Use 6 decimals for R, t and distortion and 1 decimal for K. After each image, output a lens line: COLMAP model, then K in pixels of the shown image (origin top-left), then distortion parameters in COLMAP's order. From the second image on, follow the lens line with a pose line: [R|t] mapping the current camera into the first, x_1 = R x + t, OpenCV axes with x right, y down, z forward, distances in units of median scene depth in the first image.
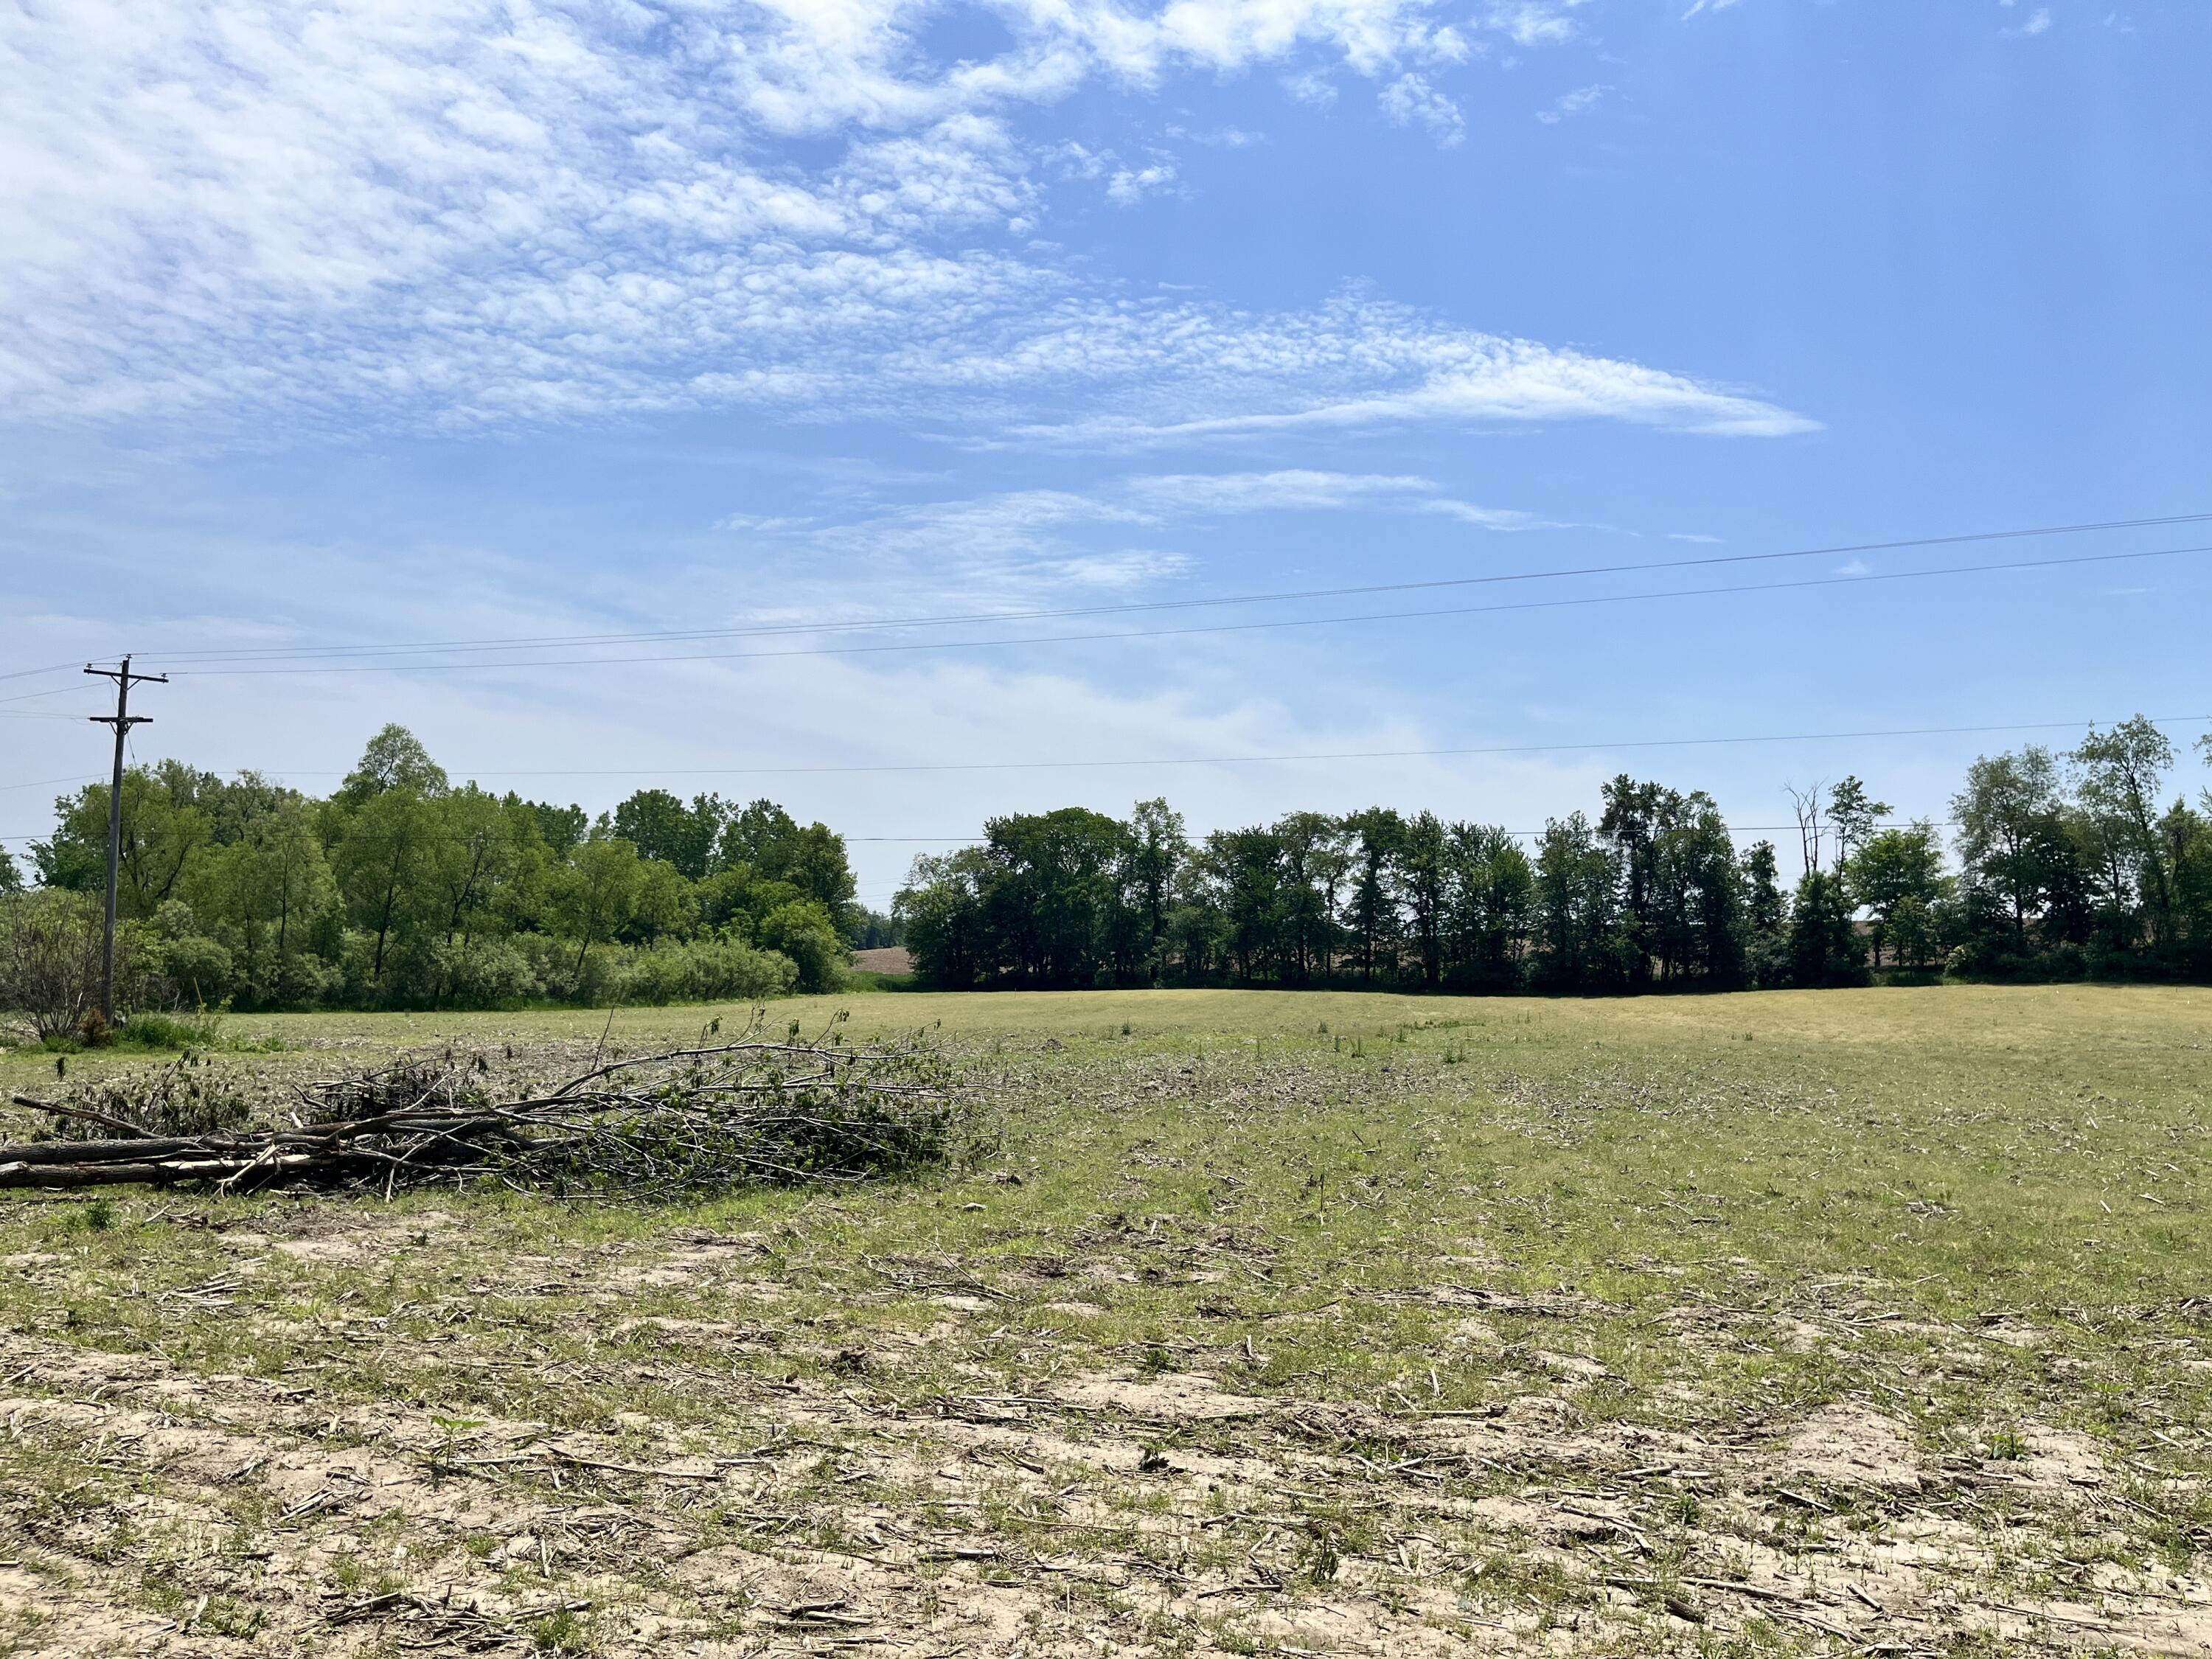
lens RADIAL K [[1651.4, 0, 1110.9], [0, 1651.4, 832.8], [0, 0, 1]] dist [0.046274, -0.079113]
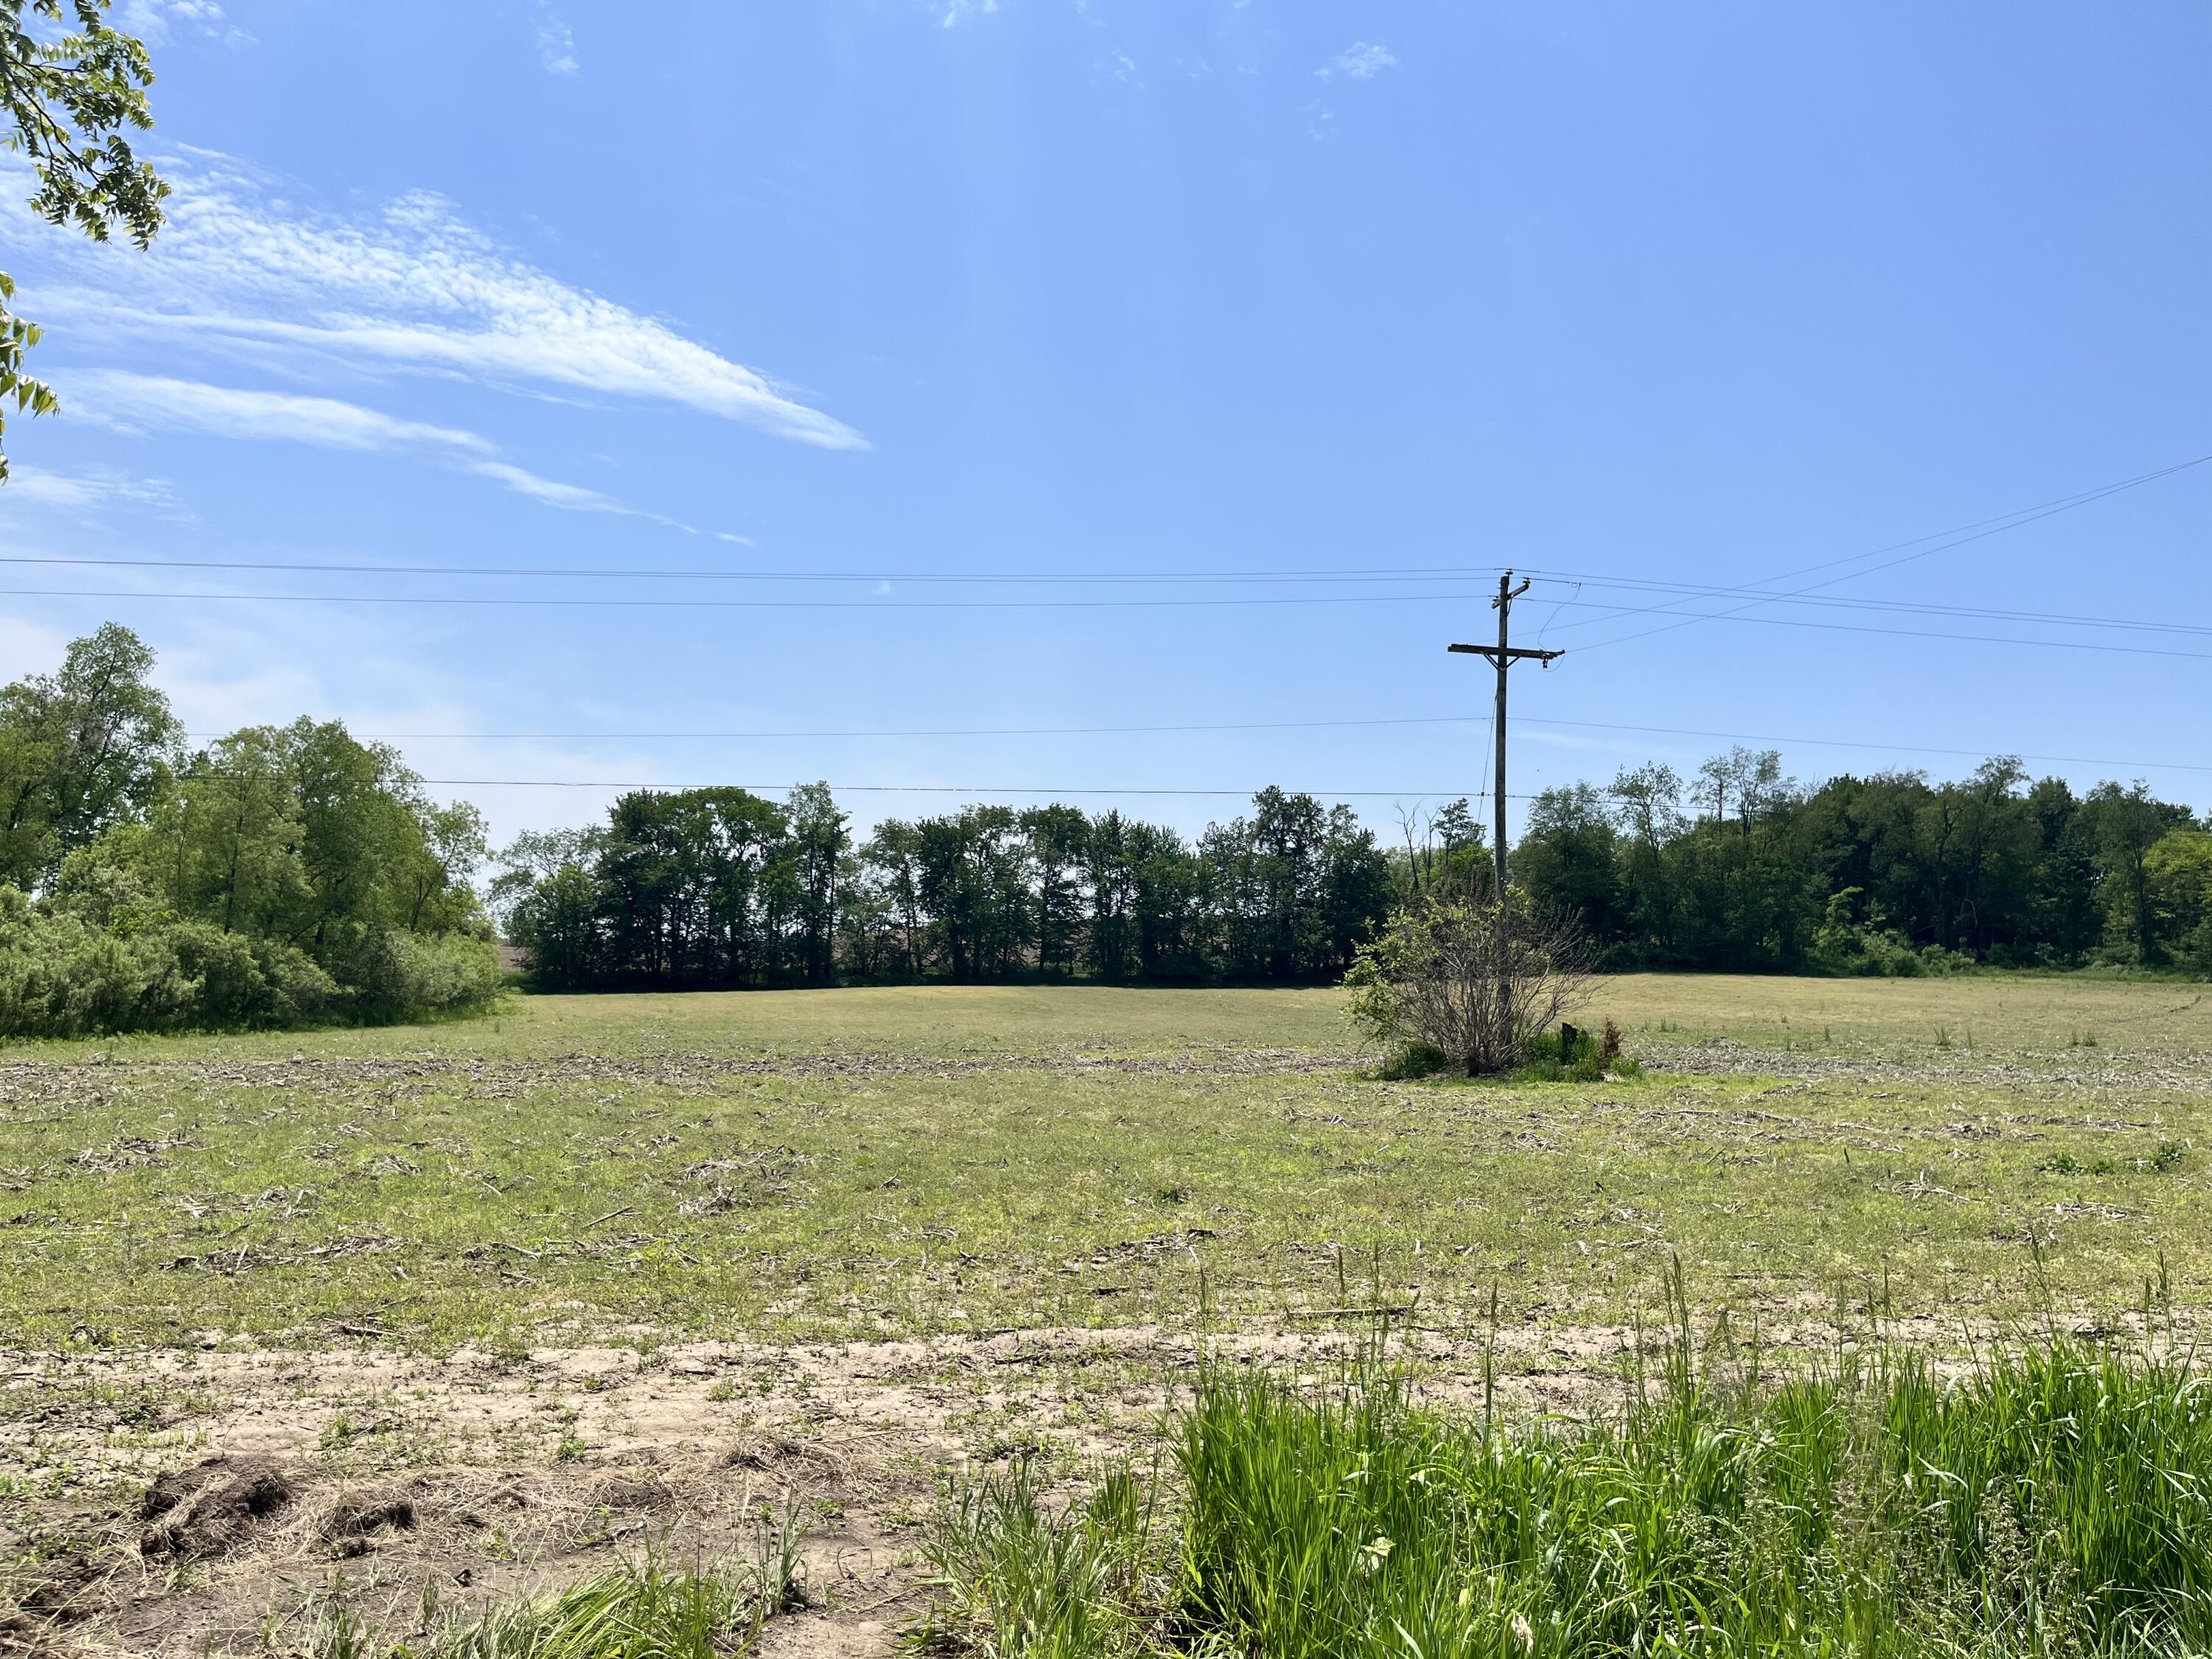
lens RADIAL K [[1788.8, 0, 1106.0], [0, 1788.8, 829.5], [0, 0, 1]] dist [0.061801, 0.003885]
pose [[0.844004, 0.043613, 0.534561, -0.360020], [-0.039462, 0.999037, -0.019203, 0.017984], [-0.534884, -0.004887, 0.844912, 0.056434]]
